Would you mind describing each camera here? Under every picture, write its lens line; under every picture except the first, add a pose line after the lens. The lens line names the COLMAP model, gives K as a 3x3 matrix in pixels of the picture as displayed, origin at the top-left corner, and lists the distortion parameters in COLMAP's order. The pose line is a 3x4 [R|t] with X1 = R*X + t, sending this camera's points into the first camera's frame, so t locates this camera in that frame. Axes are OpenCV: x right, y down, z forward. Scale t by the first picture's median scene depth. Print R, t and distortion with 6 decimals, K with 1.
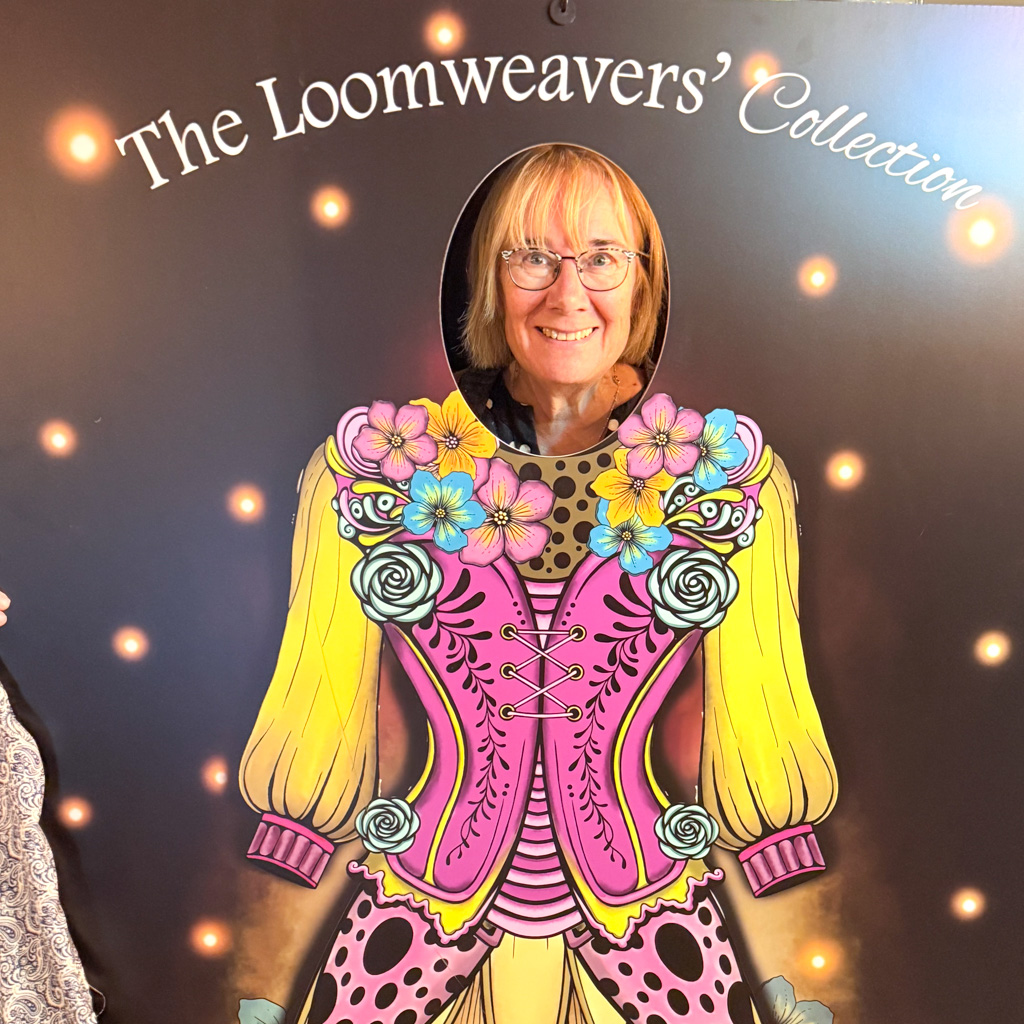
lens RADIAL K [[1523.0, 0, 511.9], [0, 1523.0, 512.2], [0, 0, 1]] dist [0.071164, 0.000000]
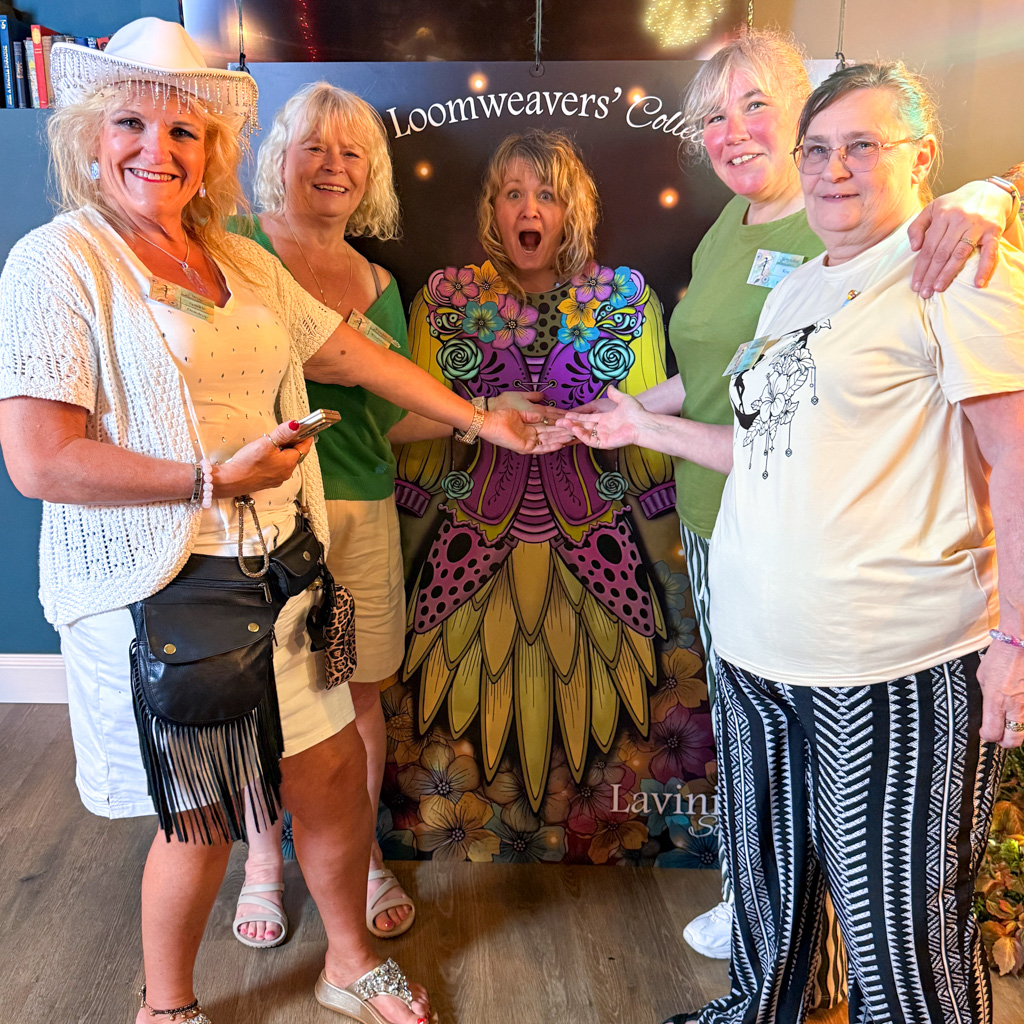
lens RADIAL K [[1172.6, 0, 512.8], [0, 1172.6, 511.5], [0, 0, 1]] dist [0.057071, 0.000000]
pose [[0.999717, -0.016867, -0.016796, 0.014825], [0.019466, 0.985413, 0.169060, -0.014685], [0.013700, -0.169339, 0.985463, -0.522485]]
